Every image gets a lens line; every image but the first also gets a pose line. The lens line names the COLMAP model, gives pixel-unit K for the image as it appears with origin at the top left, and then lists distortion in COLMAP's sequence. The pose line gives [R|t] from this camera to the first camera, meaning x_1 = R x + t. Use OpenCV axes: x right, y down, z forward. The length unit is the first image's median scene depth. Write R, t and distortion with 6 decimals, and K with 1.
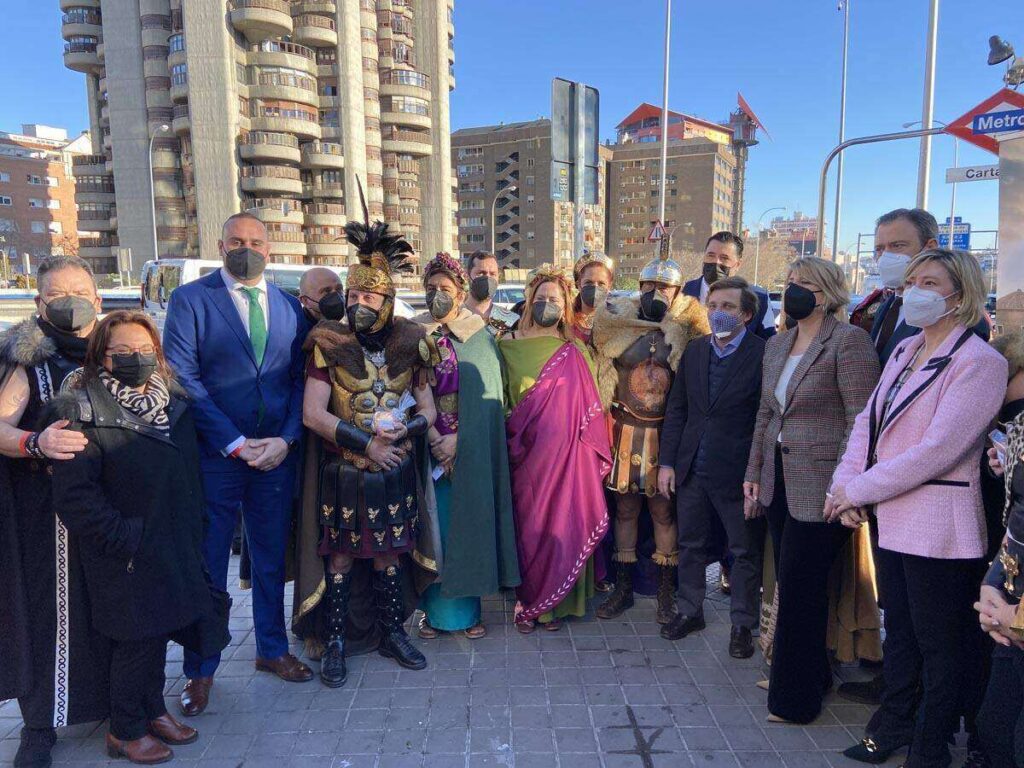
lens RADIAL K [[764.3, 0, 501.5], [0, 764.3, 397.2], [0, 0, 1]] dist [0.040813, -0.049305]
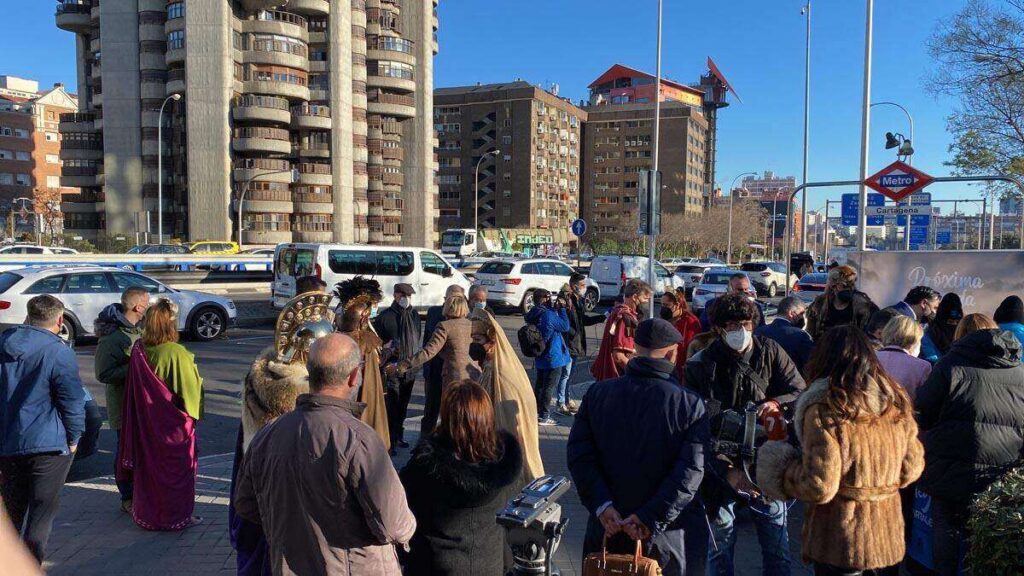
lens RADIAL K [[807.3, 0, 499.8], [0, 807.3, 302.4], [0, 0, 1]] dist [0.004230, 0.003046]
pose [[0.998992, 0.009591, 0.043843, -0.030870], [-0.006602, 0.997676, -0.067821, 0.002662], [-0.044392, 0.067464, 0.996734, -0.076312]]
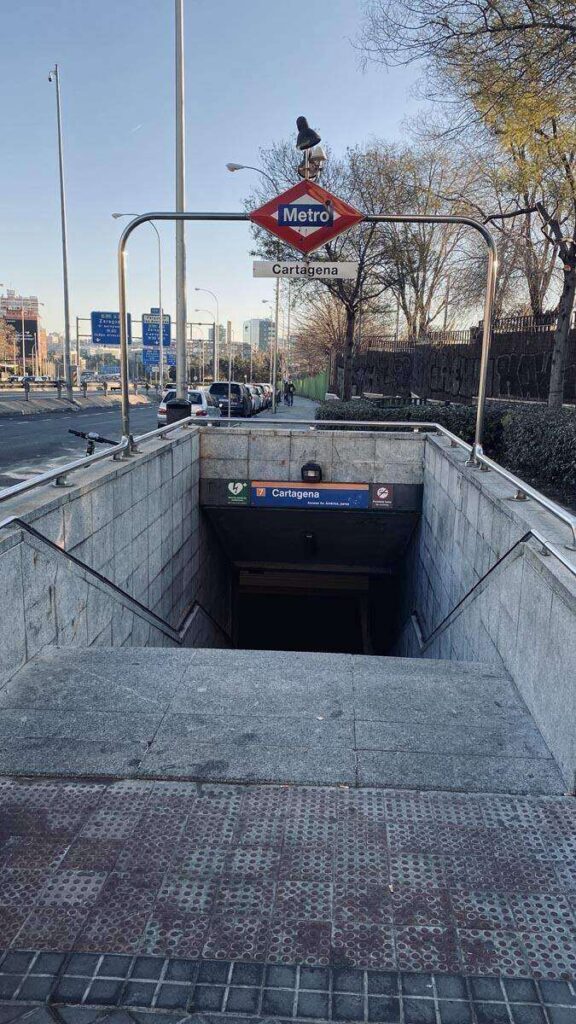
lens RADIAL K [[766.3, 0, 283.4], [0, 766.3, 512.2], [0, 0, 1]] dist [0.022267, 0.004521]
pose [[0.769113, -0.094650, 0.632065, 0.000208], [0.065212, 0.995433, 0.069712, -0.007435], [-0.635777, -0.012398, 0.771773, 0.033183]]
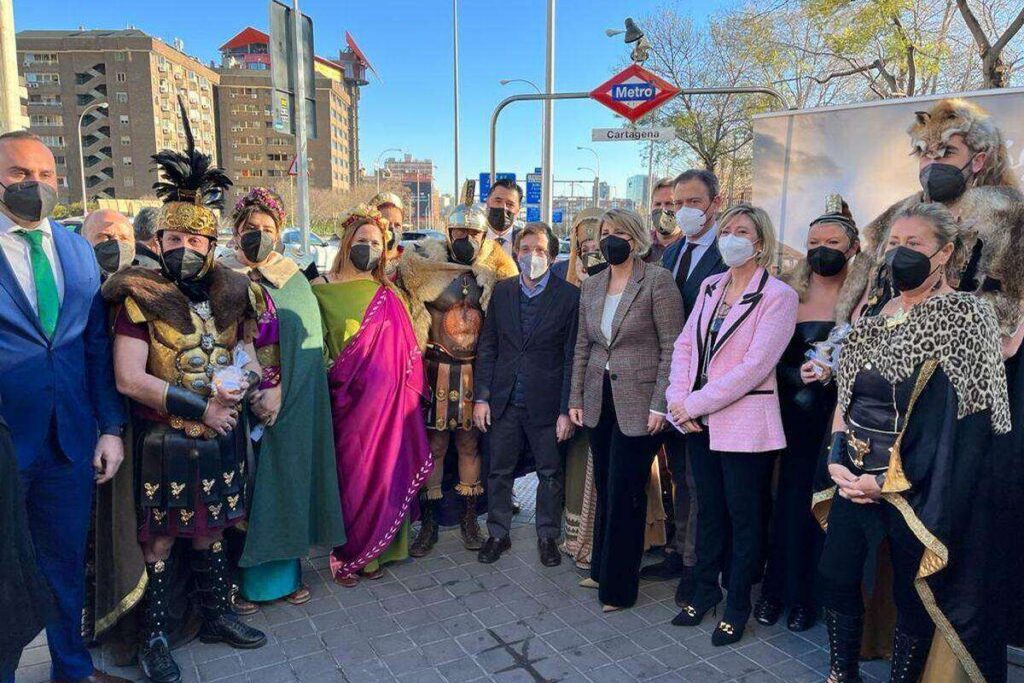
lens RADIAL K [[766.5, 0, 514.4], [0, 766.5, 365.6], [0, 0, 1]] dist [0.028728, -0.021846]
pose [[0.879502, -0.071231, 0.470533, -0.012453], [0.052595, 0.997227, 0.052654, -0.000677], [-0.472979, -0.021562, 0.880810, 0.002479]]
